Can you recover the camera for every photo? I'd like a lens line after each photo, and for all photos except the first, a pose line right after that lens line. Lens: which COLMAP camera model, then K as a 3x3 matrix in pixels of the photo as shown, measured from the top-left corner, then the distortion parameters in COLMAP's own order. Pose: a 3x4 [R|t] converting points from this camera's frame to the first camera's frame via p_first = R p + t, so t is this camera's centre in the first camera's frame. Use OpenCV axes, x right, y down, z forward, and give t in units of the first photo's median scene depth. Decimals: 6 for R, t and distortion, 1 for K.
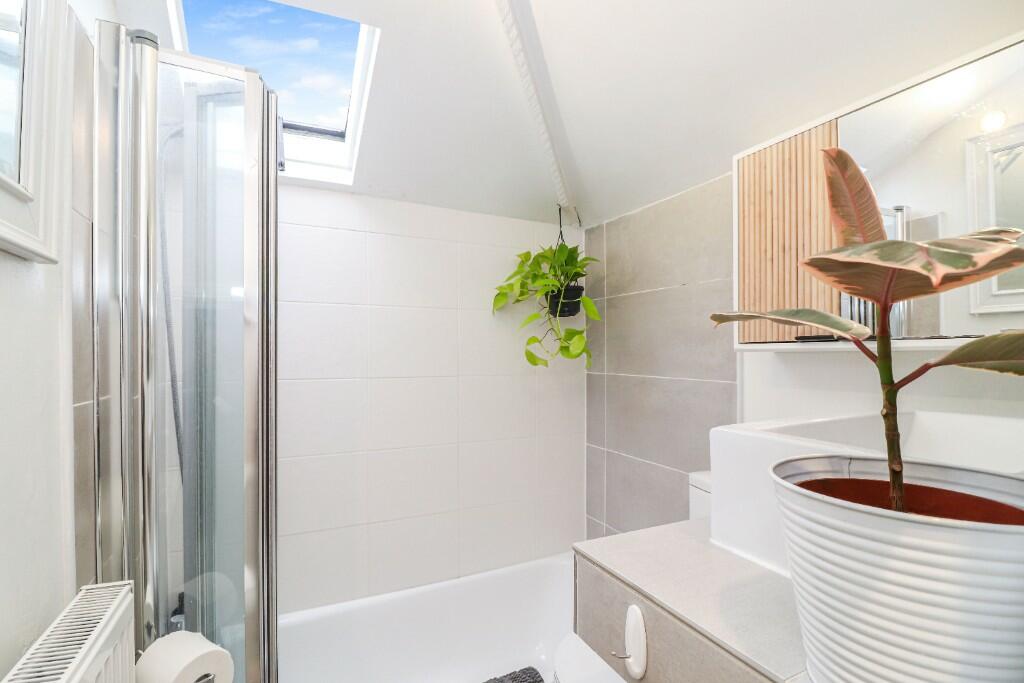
lens RADIAL K [[479.2, 0, 511.0], [0, 479.2, 353.2], [0, 0, 1]] dist [-0.014567, -0.000017]
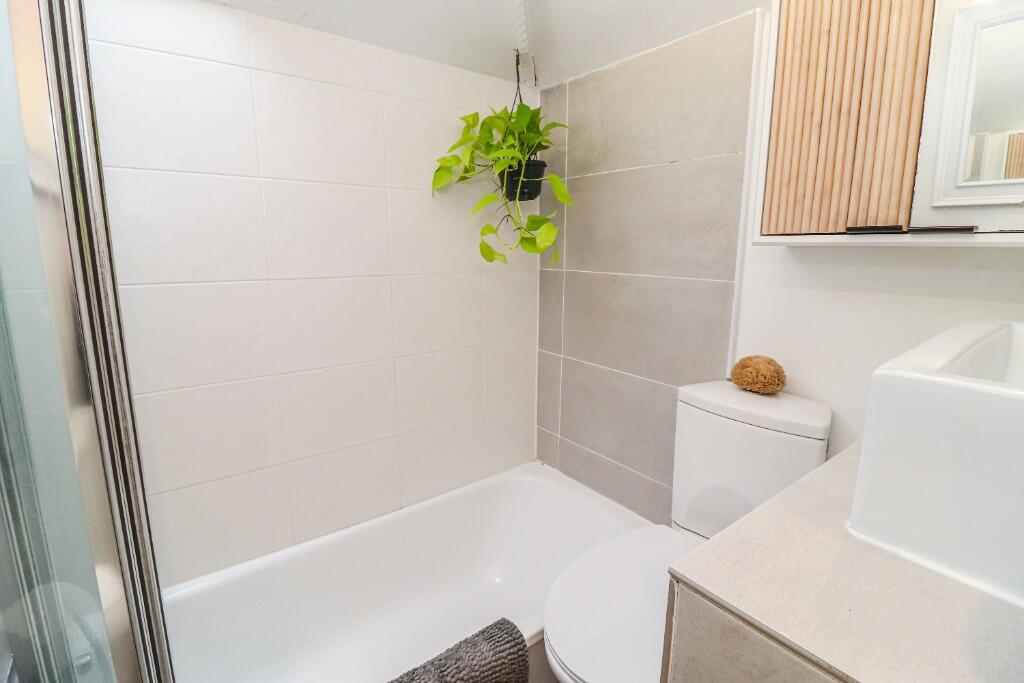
lens RADIAL K [[476.1, 0, 510.0], [0, 476.1, 330.4], [0, 0, 1]] dist [-0.013354, -0.000754]
pose [[0.981962, -0.031763, 0.186393, -0.066866], [-0.001756, 0.984215, 0.176969, -0.002191], [-0.189072, -0.174104, 0.966405, 0.193205]]
